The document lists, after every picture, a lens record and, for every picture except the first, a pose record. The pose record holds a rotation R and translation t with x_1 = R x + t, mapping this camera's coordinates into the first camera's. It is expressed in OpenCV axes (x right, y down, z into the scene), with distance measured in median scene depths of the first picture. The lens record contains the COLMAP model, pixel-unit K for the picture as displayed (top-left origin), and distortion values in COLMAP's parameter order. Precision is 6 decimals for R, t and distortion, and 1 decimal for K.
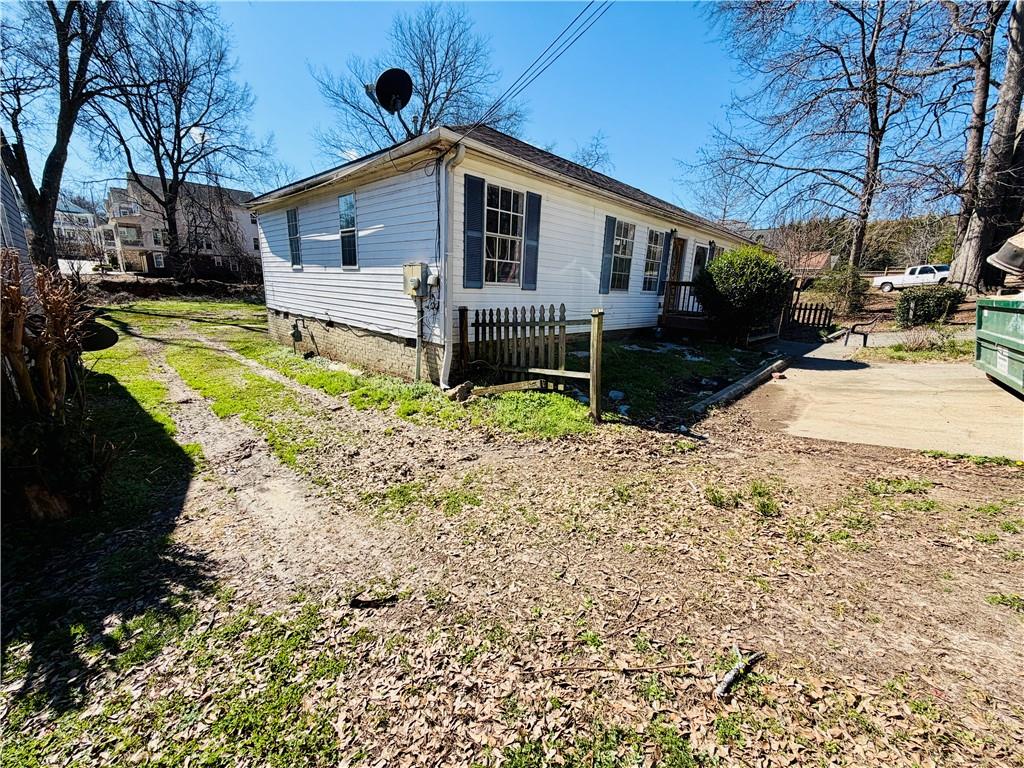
lens RADIAL K [[403.8, 0, 511.8], [0, 403.8, 388.4], [0, 0, 1]] dist [0.000287, -0.000893]
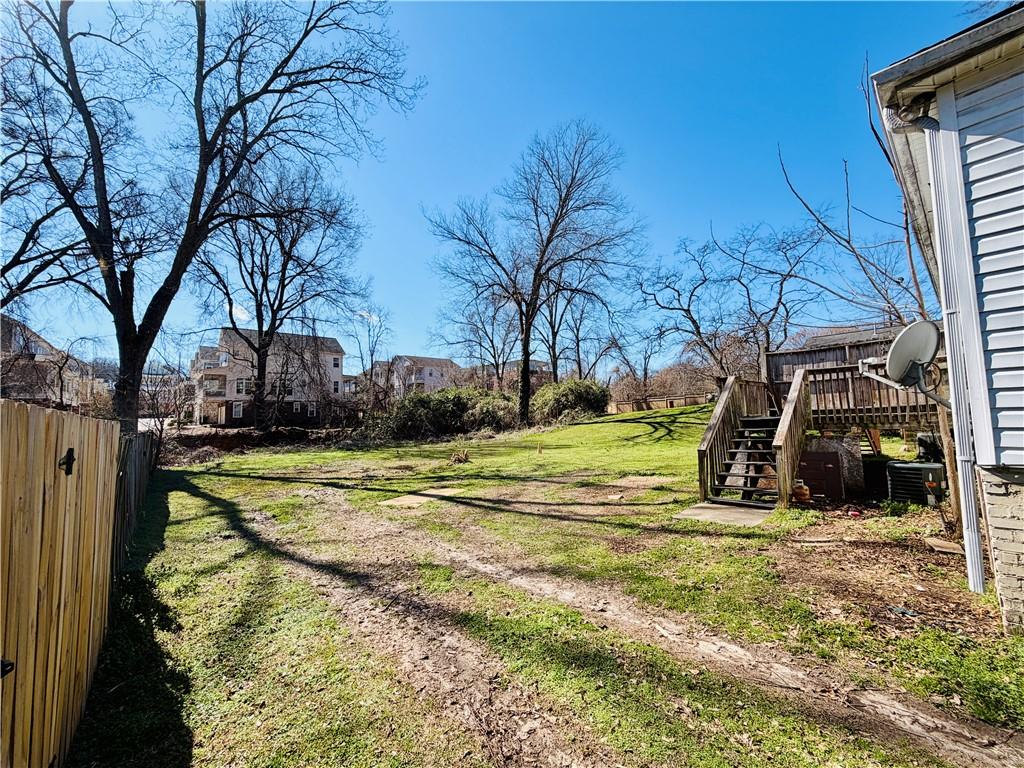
lens RADIAL K [[403.8, 0, 512.9], [0, 403.8, 388.2], [0, 0, 1]] dist [0.000287, -0.000893]
pose [[0.995105, -0.074071, -0.065421, -0.224764], [0.049615, 0.946966, -0.317481, -0.048783], [0.085468, 0.312681, 0.946005, 0.199252]]
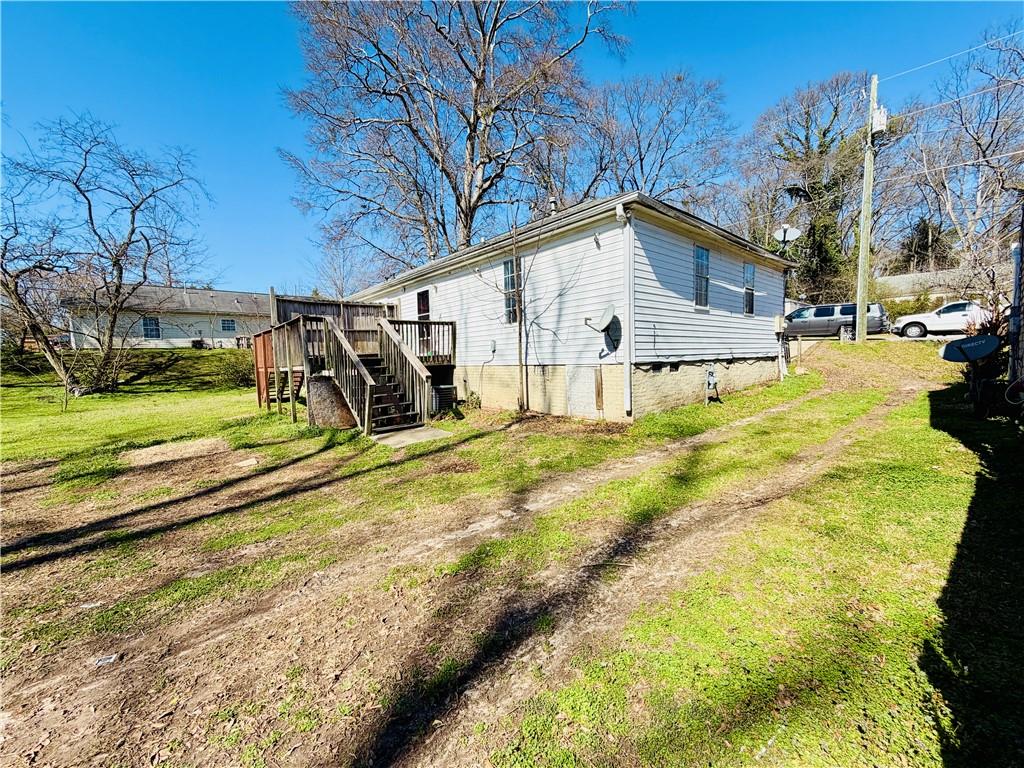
lens RADIAL K [[403.8, 0, 516.2], [0, 403.8, 385.2], [0, 0, 1]] dist [0.000287, -0.000893]
pose [[0.083111, -0.122100, 0.989032, -0.284389], [0.262974, 0.959973, 0.096414, -0.063413], [-0.961216, 0.252077, 0.111894, 0.257375]]
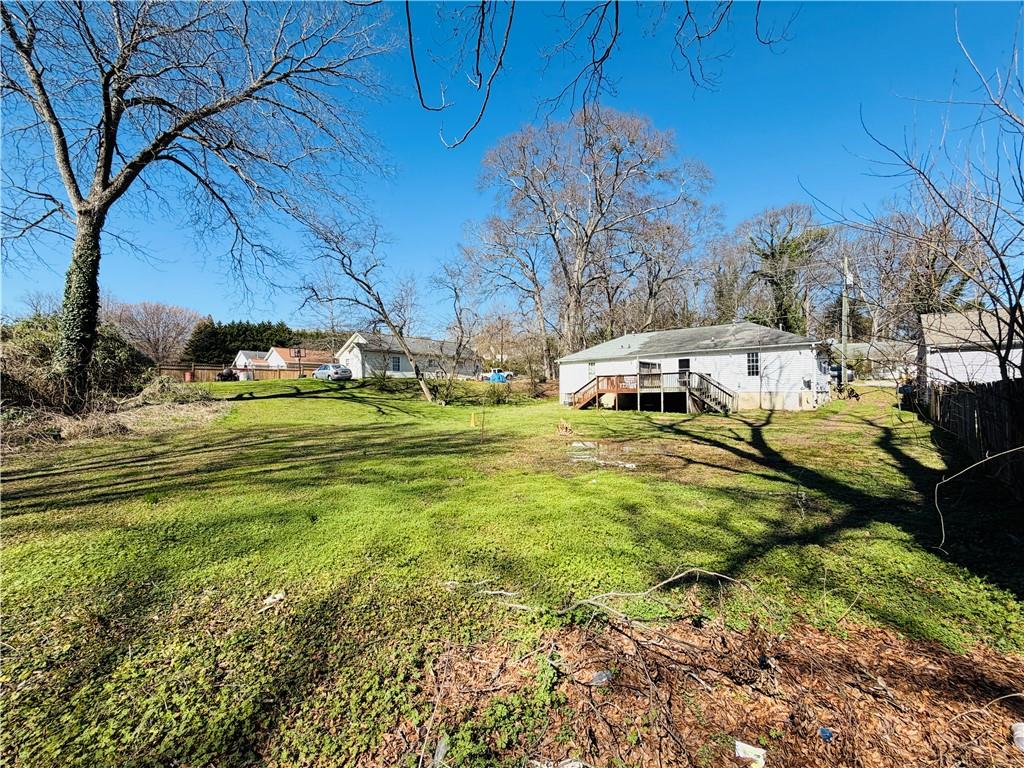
lens RADIAL K [[403.8, 0, 506.6], [0, 403.8, 384.8], [0, 0, 1]] dist [0.000287, -0.000893]
pose [[-0.021116, -0.035855, 0.999134, -0.540783], [0.236265, 0.970872, 0.039834, -0.140561], [-0.971459, 0.236901, -0.012030, 0.526393]]
